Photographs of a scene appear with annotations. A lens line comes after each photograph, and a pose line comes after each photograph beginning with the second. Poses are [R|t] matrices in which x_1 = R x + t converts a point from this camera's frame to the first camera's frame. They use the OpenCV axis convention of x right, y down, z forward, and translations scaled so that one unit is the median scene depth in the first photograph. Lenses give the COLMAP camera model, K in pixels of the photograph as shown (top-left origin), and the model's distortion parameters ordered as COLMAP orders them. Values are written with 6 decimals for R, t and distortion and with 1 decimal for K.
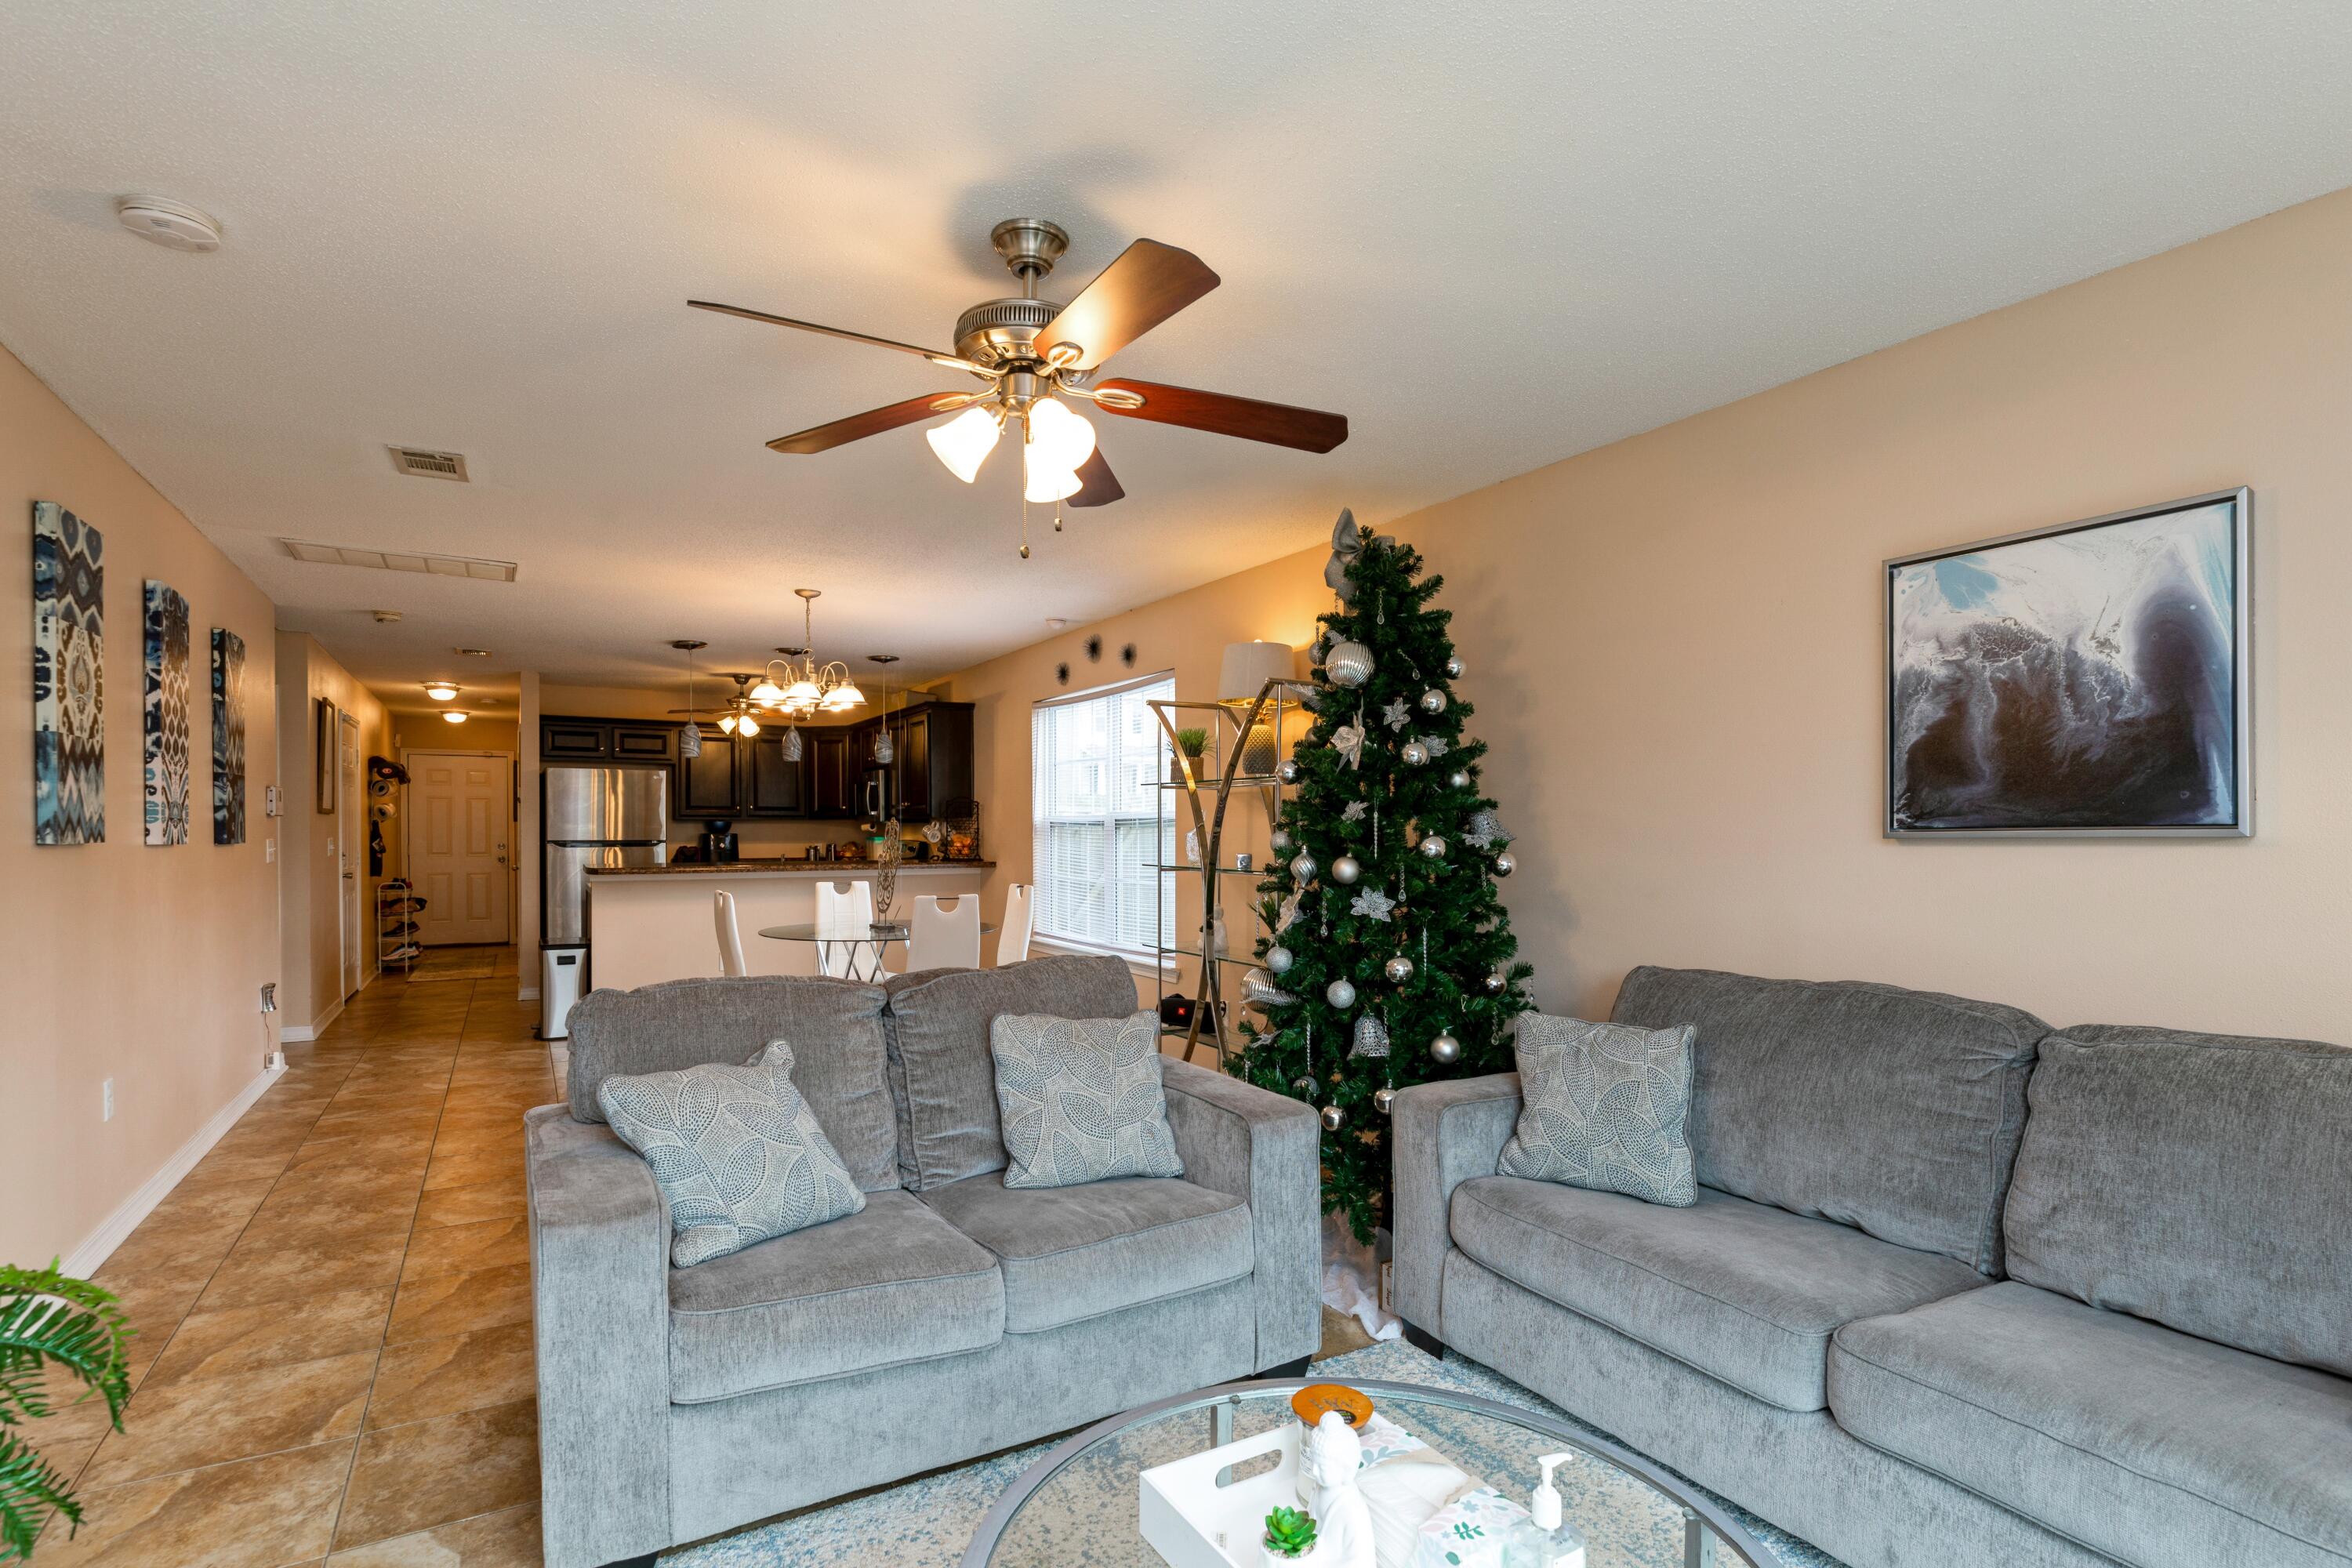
lens RADIAL K [[1147.1, 0, 1179.7], [0, 1147.1, 842.4], [0, 0, 1]] dist [0.000155, 0.001190]
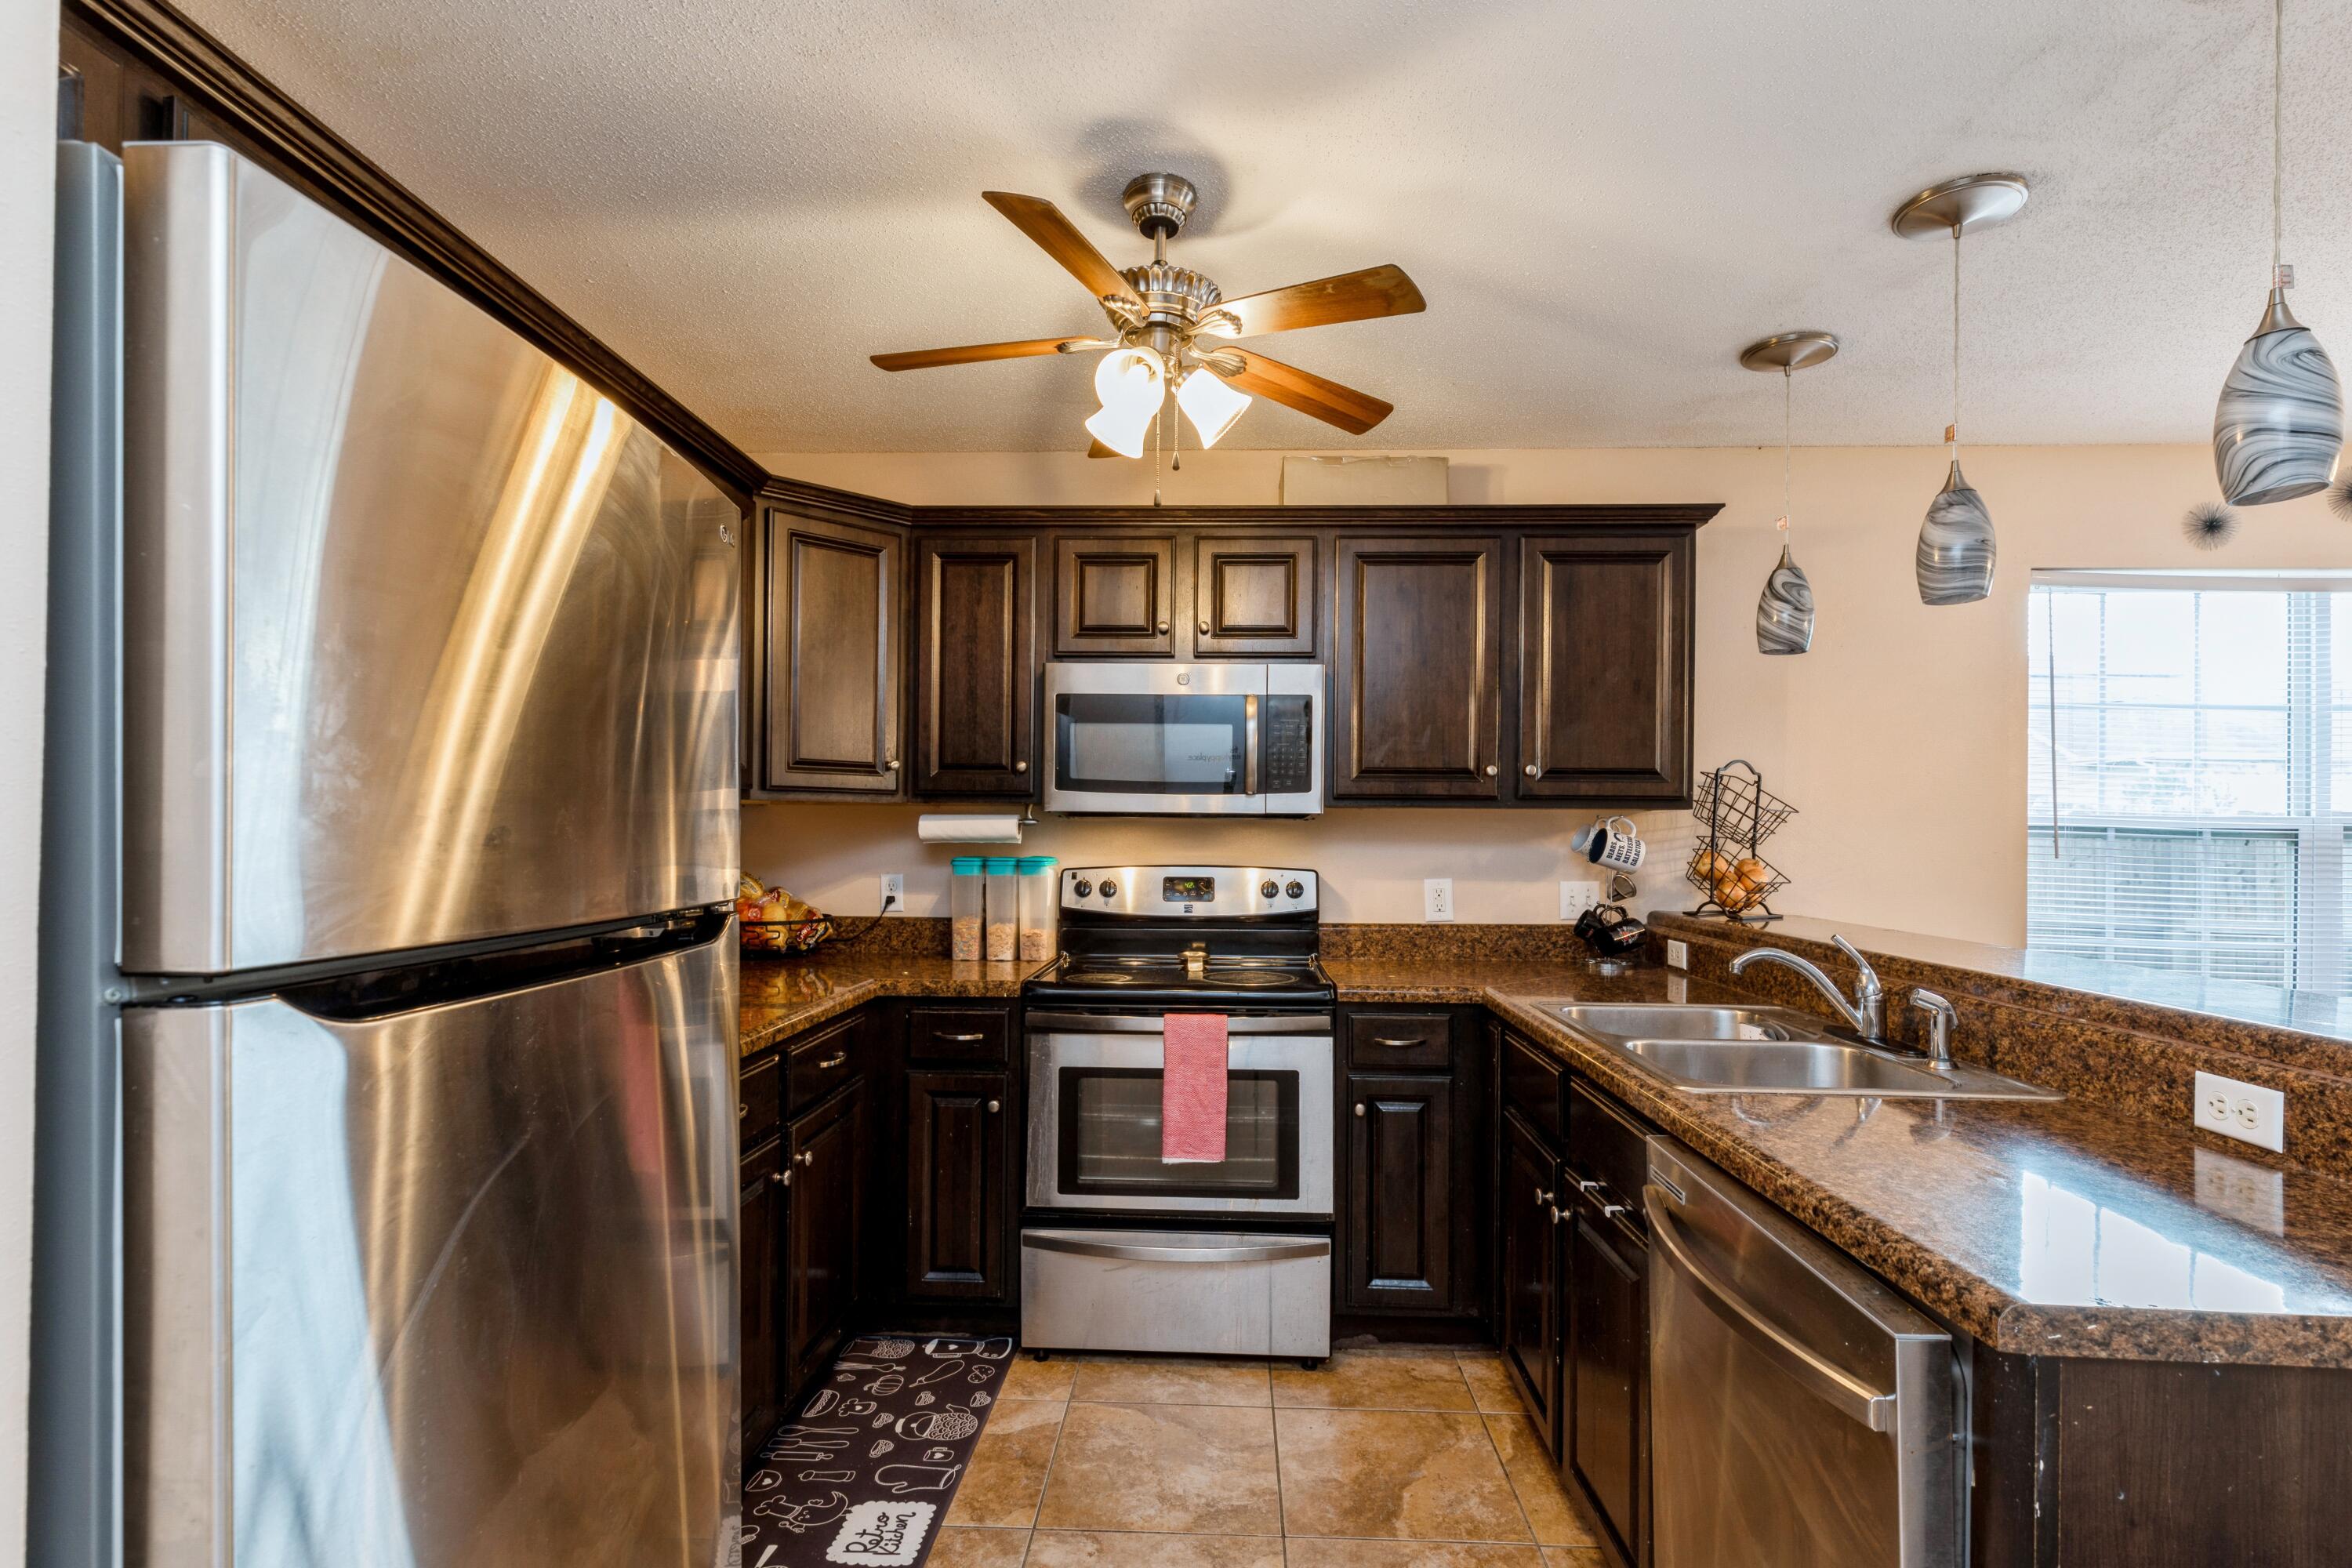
lens RADIAL K [[1088.5, 0, 1173.1], [0, 1088.5, 826.8], [0, 0, 1]] dist [0.001073, 0.000105]
pose [[0.538441, 0.006706, 0.842636, -0.749212], [0.001210, 0.999961, -0.008731, -0.015229], [-0.842662, 0.005721, 0.538412, 1.153891]]
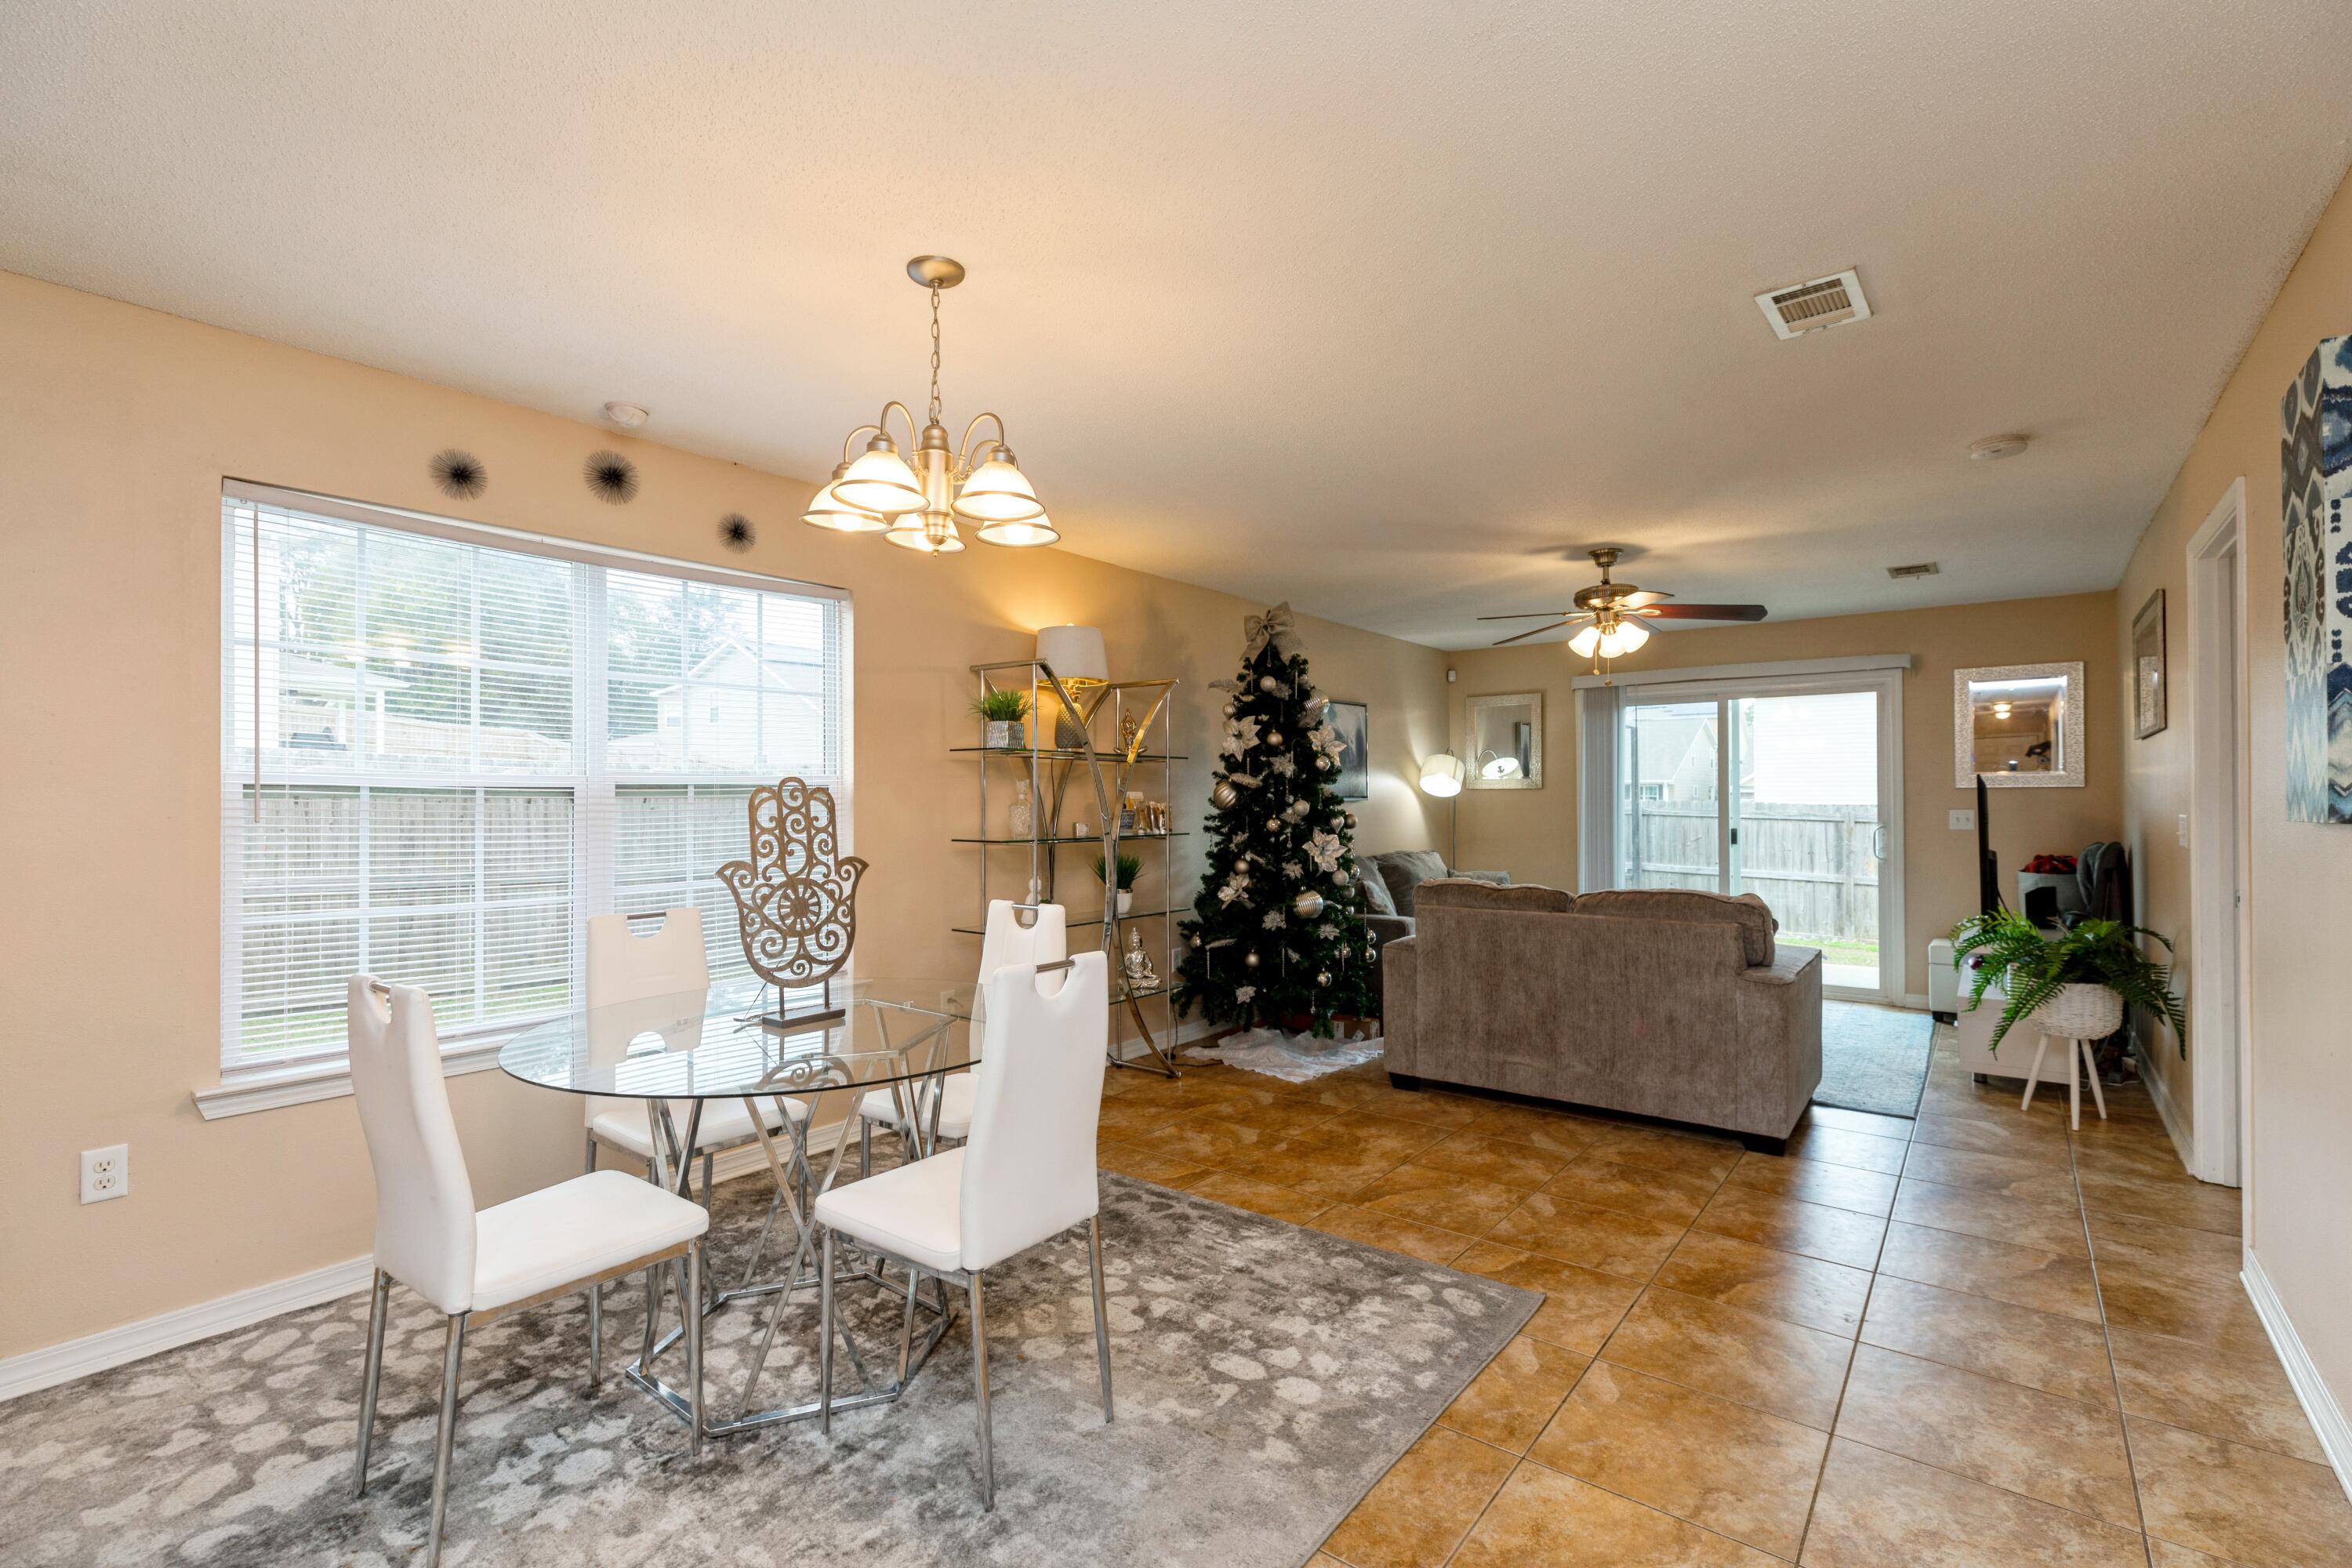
lens RADIAL K [[1036.4, 0, 1166.1], [0, 1036.4, 792.1], [0, 0, 1]] dist [-0.000826, 0.000081]
pose [[-0.361616, 0.003531, 0.932320, -0.622204], [0.011607, 0.999932, 0.000715, -0.012768], [-0.932255, 0.011080, -0.361633, 0.907039]]
